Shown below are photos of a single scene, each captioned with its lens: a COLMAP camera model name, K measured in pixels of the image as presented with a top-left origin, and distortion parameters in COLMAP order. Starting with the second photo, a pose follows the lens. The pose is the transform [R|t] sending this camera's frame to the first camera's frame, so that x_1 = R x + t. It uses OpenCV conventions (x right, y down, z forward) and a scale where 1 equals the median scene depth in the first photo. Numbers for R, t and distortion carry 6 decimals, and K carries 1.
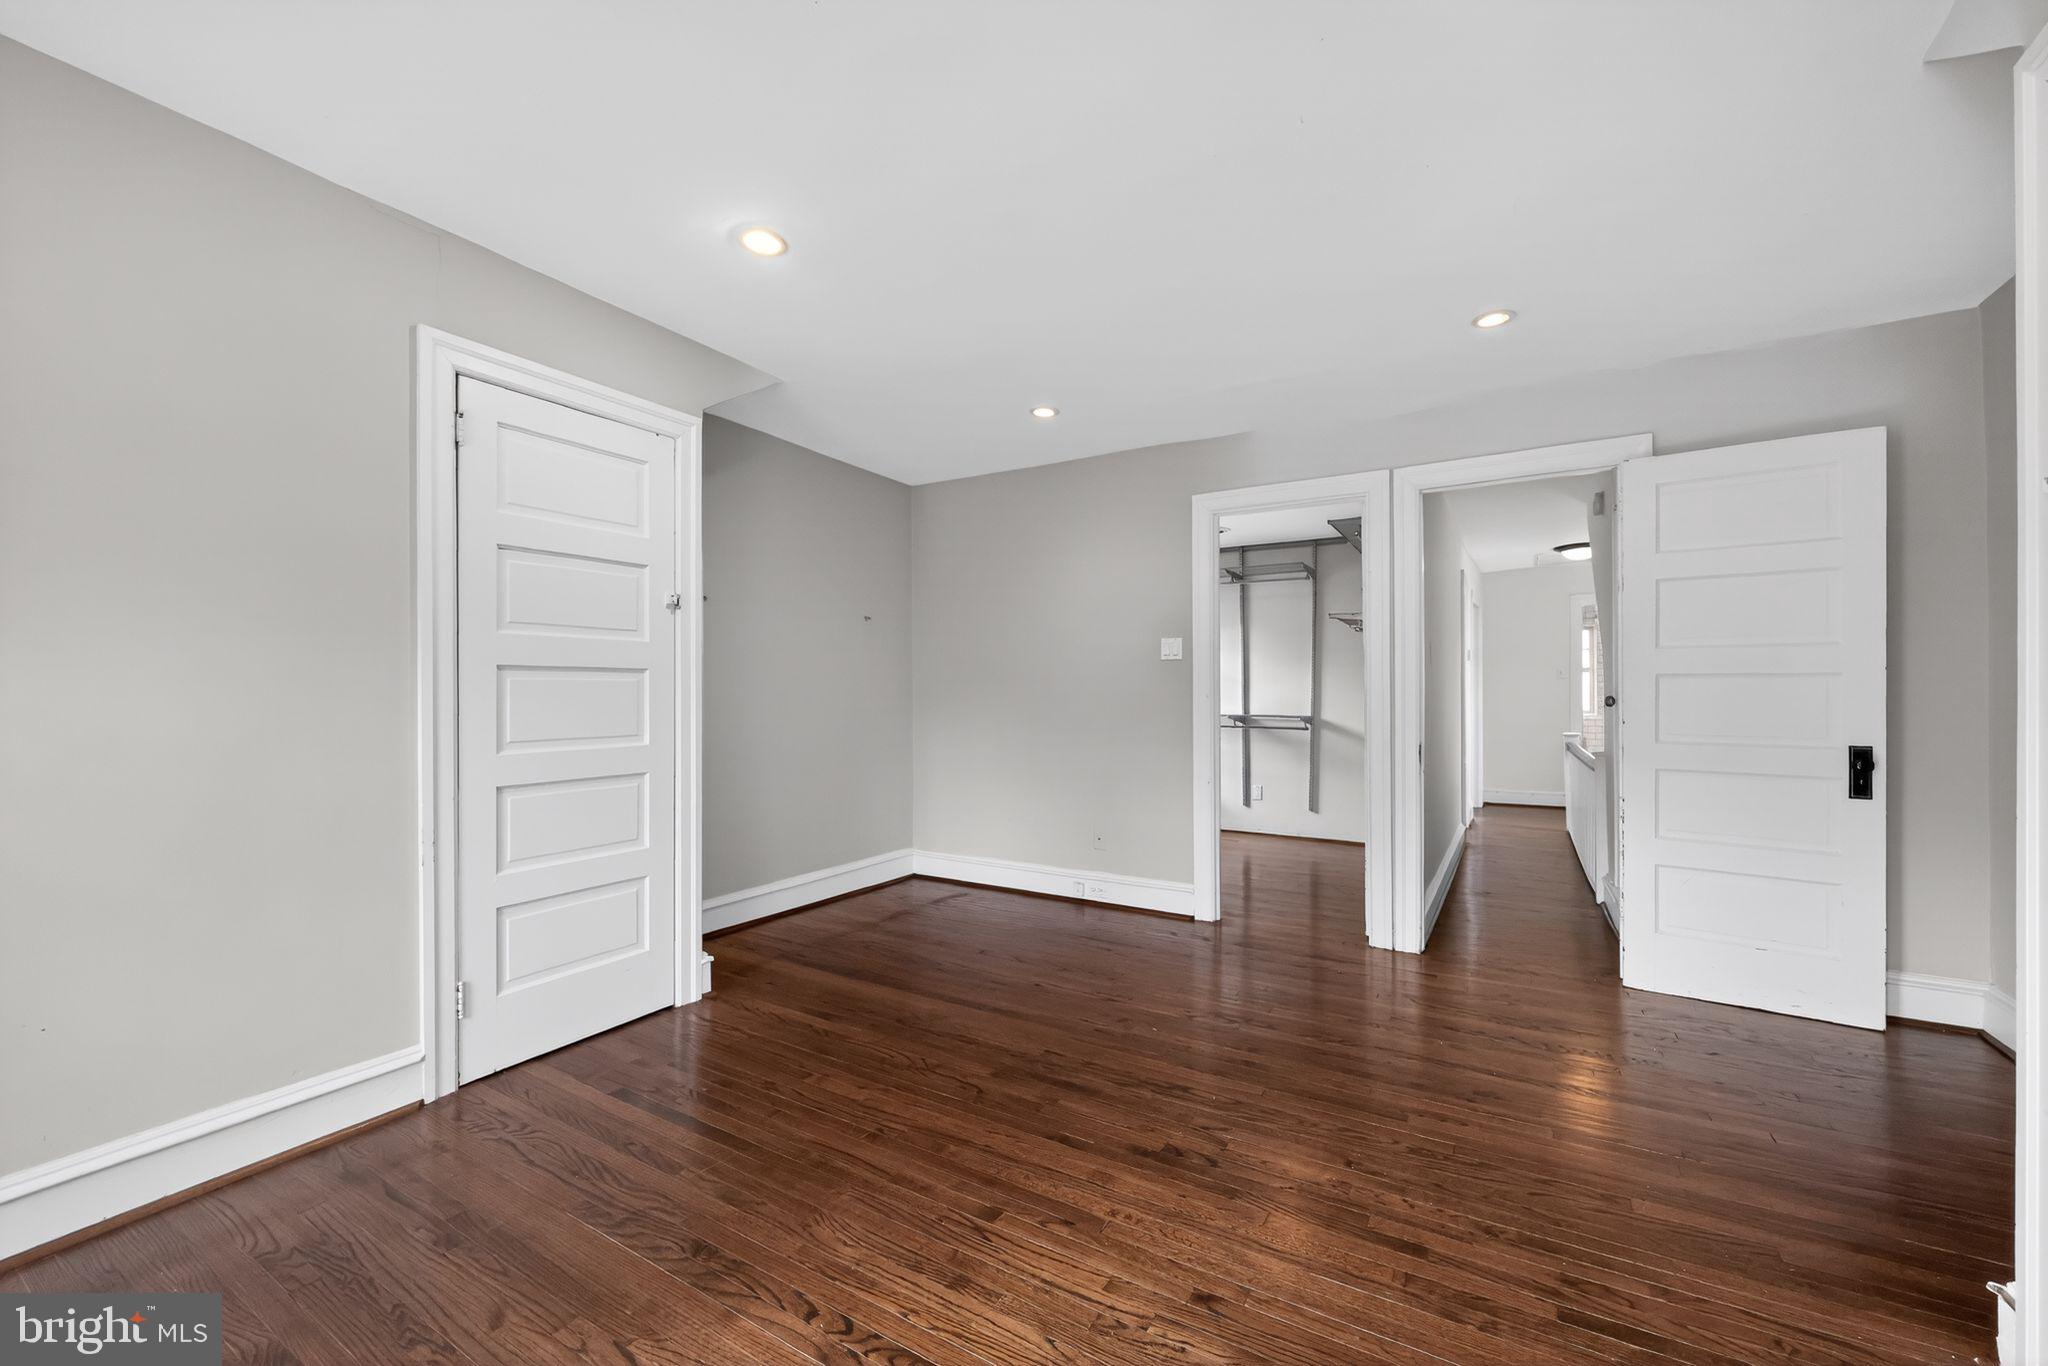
lens RADIAL K [[824.3, 0, 1017.5], [0, 824.3, 690.4], [0, 0, 1]] dist [0.000084, -0.000143]
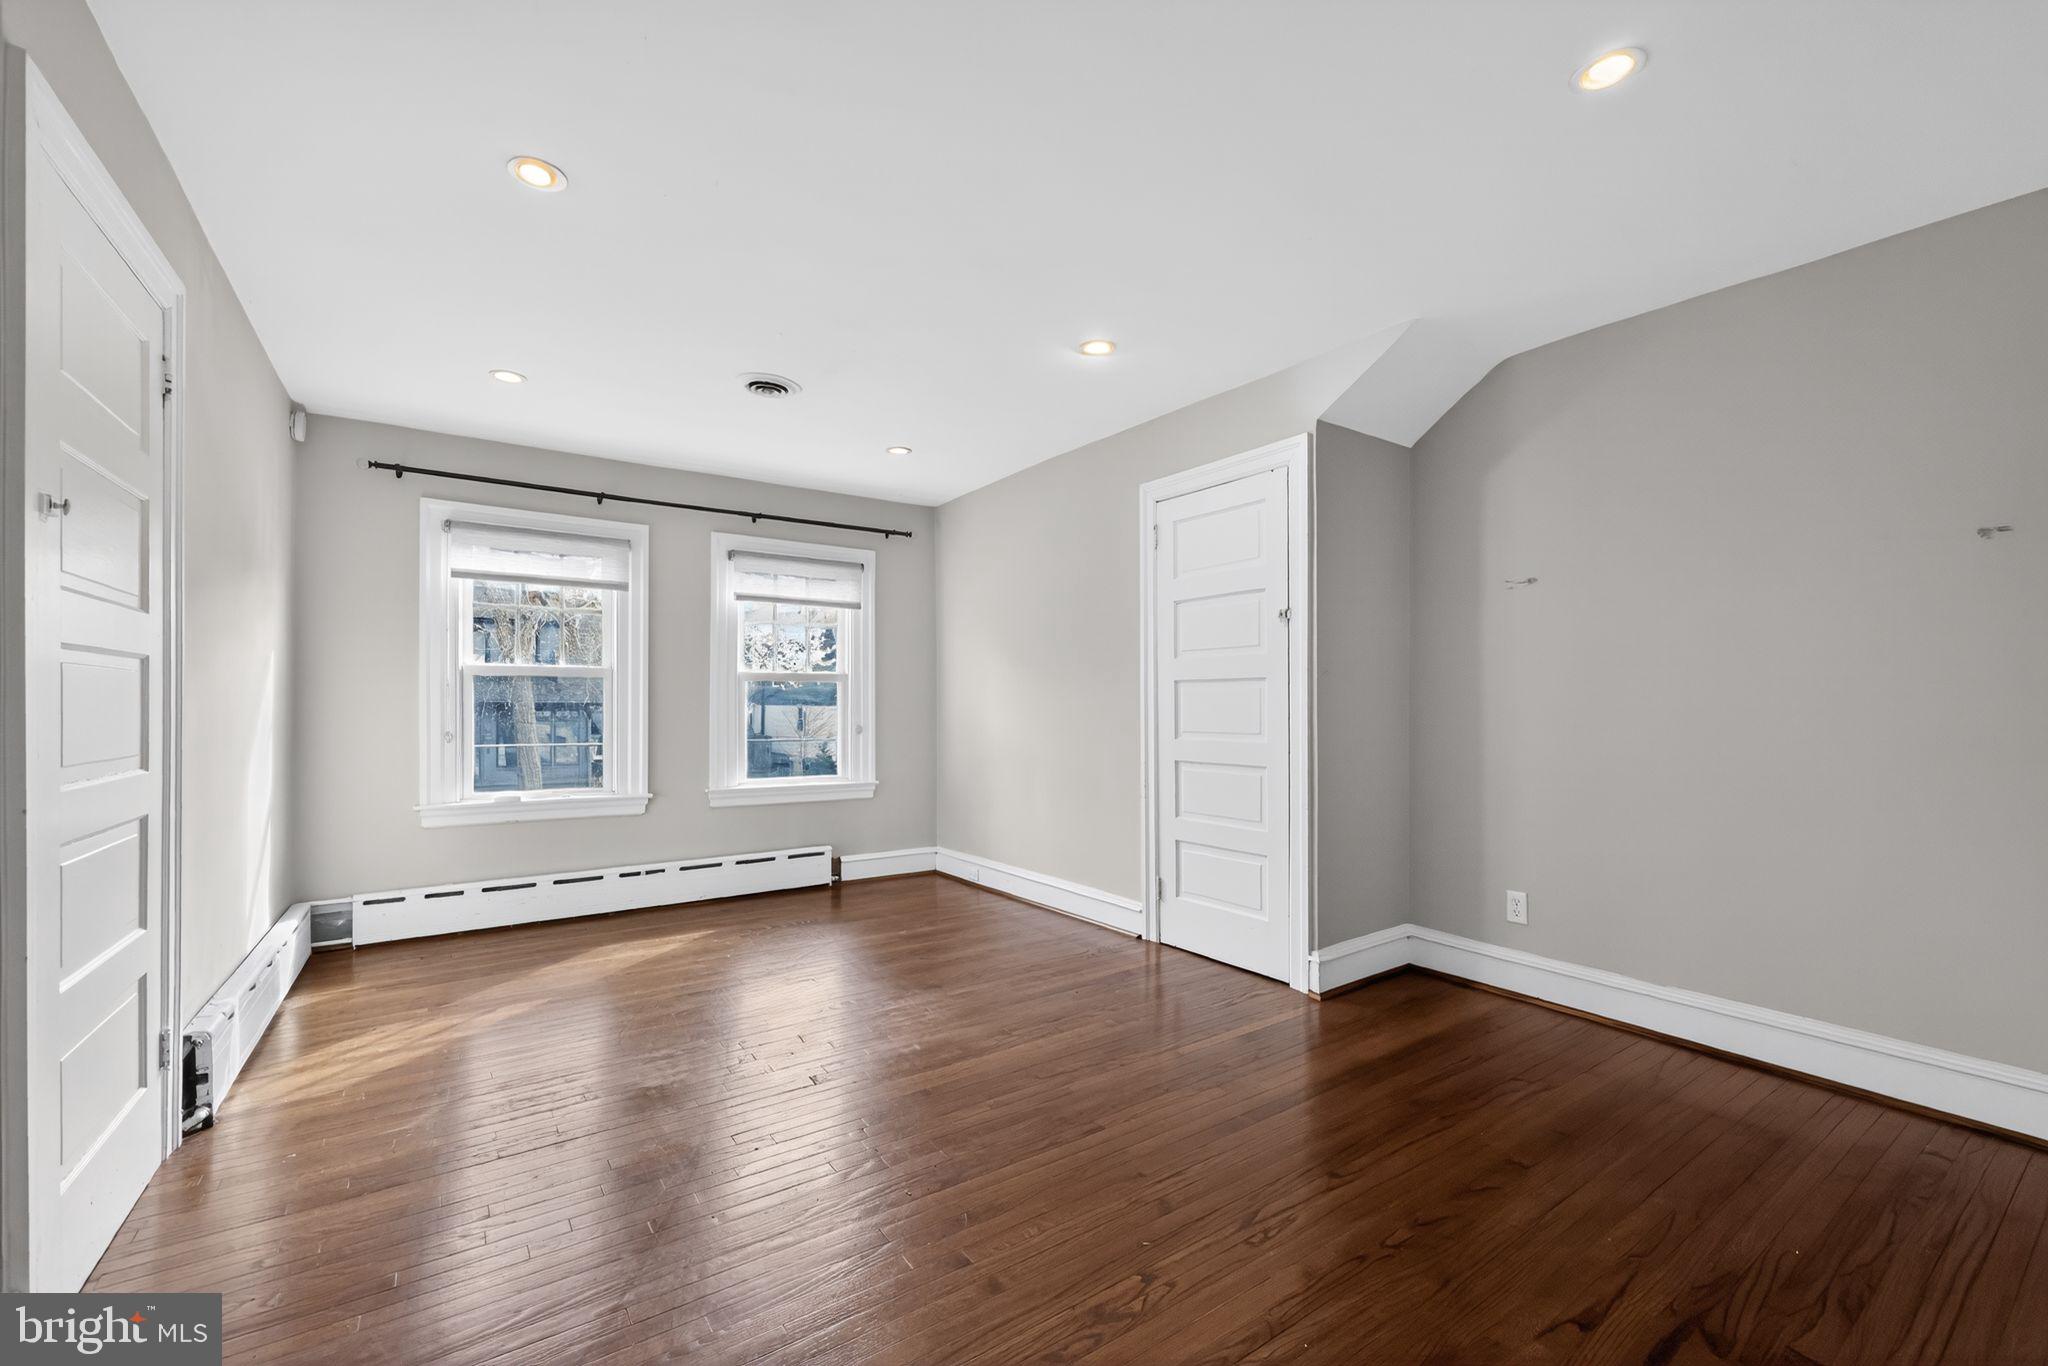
lens RADIAL K [[824.3, 0, 1017.5], [0, 824.3, 690.4], [0, 0, 1]] dist [0.000084, -0.000143]
pose [[-0.395869, -0.007489, -0.918276, 0.911881], [0.001071, 0.999962, -0.008617, 0.001720], [0.918306, -0.004394, -0.395846, 1.369981]]
